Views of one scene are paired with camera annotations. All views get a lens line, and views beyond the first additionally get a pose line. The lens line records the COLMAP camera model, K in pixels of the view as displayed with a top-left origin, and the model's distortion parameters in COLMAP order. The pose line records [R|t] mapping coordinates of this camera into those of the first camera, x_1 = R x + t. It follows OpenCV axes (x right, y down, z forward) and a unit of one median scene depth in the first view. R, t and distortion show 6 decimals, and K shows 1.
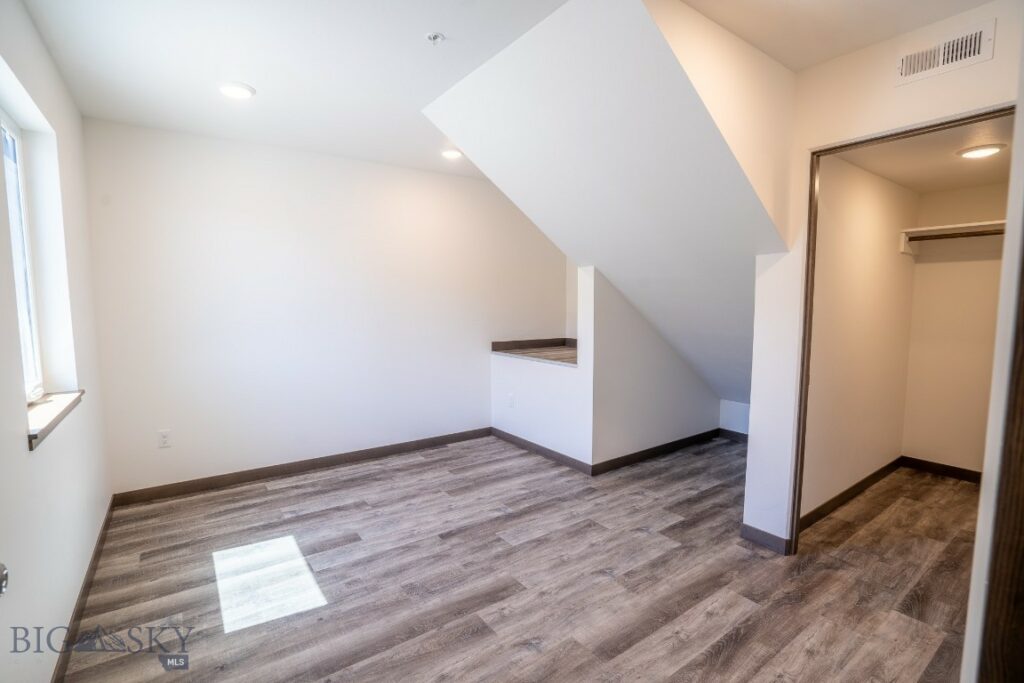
lens RADIAL K [[475.5, 0, 509.0], [0, 475.5, 343.4], [0, 0, 1]] dist [-0.058111, 0.021865]
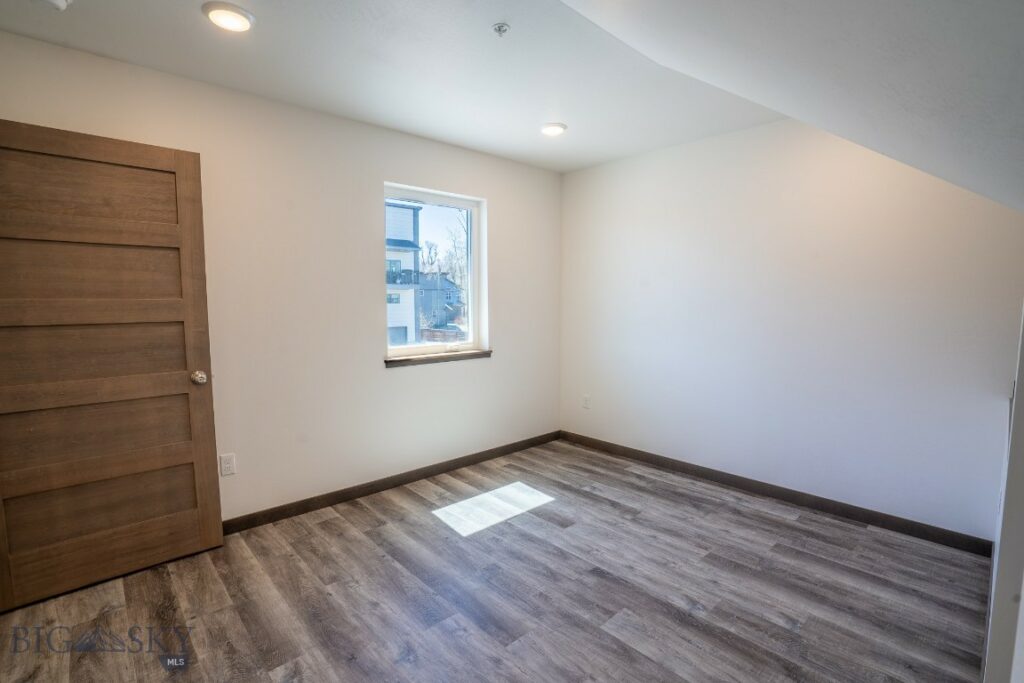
lens RADIAL K [[475.5, 0, 509.0], [0, 475.5, 343.4], [0, 0, 1]] dist [-0.058111, 0.021865]
pose [[0.121917, 0.092523, -0.988218, 0.582497], [-0.085996, 0.992886, 0.082351, -0.054310], [0.988808, 0.074942, 0.129006, 0.627519]]
